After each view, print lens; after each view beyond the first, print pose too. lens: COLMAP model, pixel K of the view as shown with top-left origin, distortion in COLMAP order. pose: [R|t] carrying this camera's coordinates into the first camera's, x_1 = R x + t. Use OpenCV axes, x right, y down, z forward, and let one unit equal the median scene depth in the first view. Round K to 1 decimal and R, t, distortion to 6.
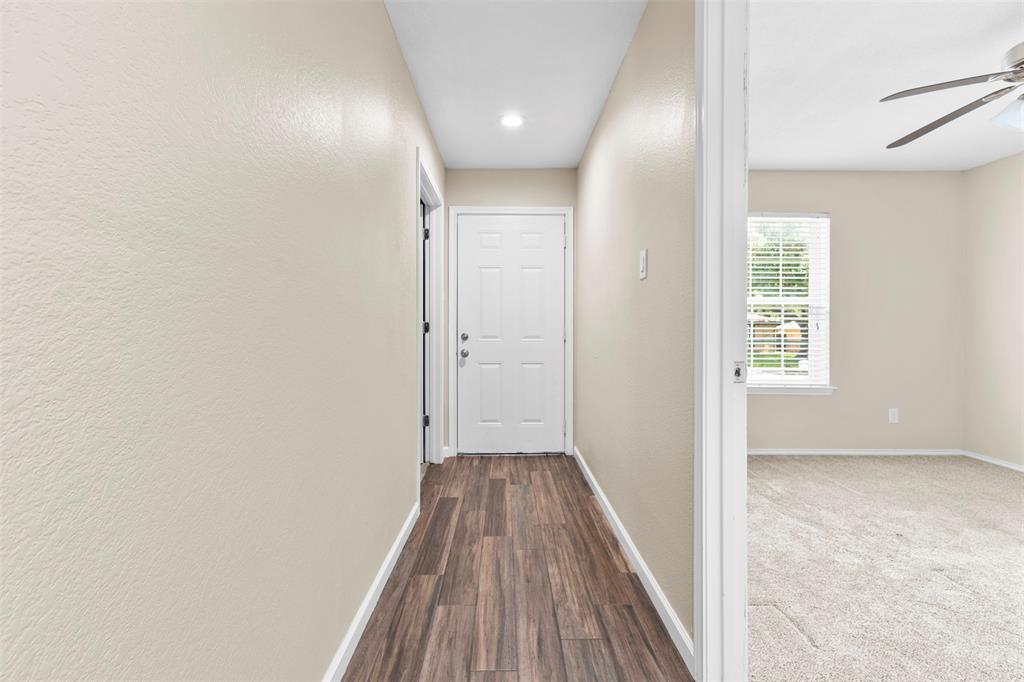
lens RADIAL K [[439.4, 0, 513.9], [0, 439.4, 333.6], [0, 0, 1]] dist [0.022789, -0.009276]
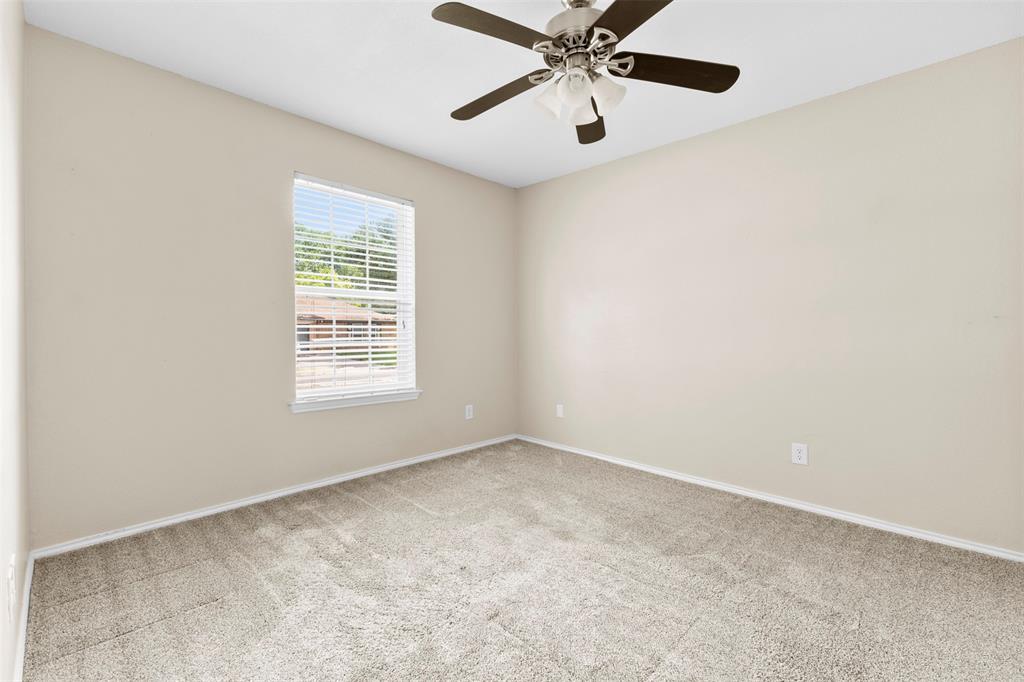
lens RADIAL K [[439.4, 0, 513.9], [0, 439.4, 333.6], [0, 0, 1]] dist [0.022789, -0.009276]
pose [[0.709809, -0.007075, 0.704359, 0.230145], [0.002882, 0.999970, 0.007141, -0.003859], [-0.704388, -0.003039, 0.709808, 0.222899]]
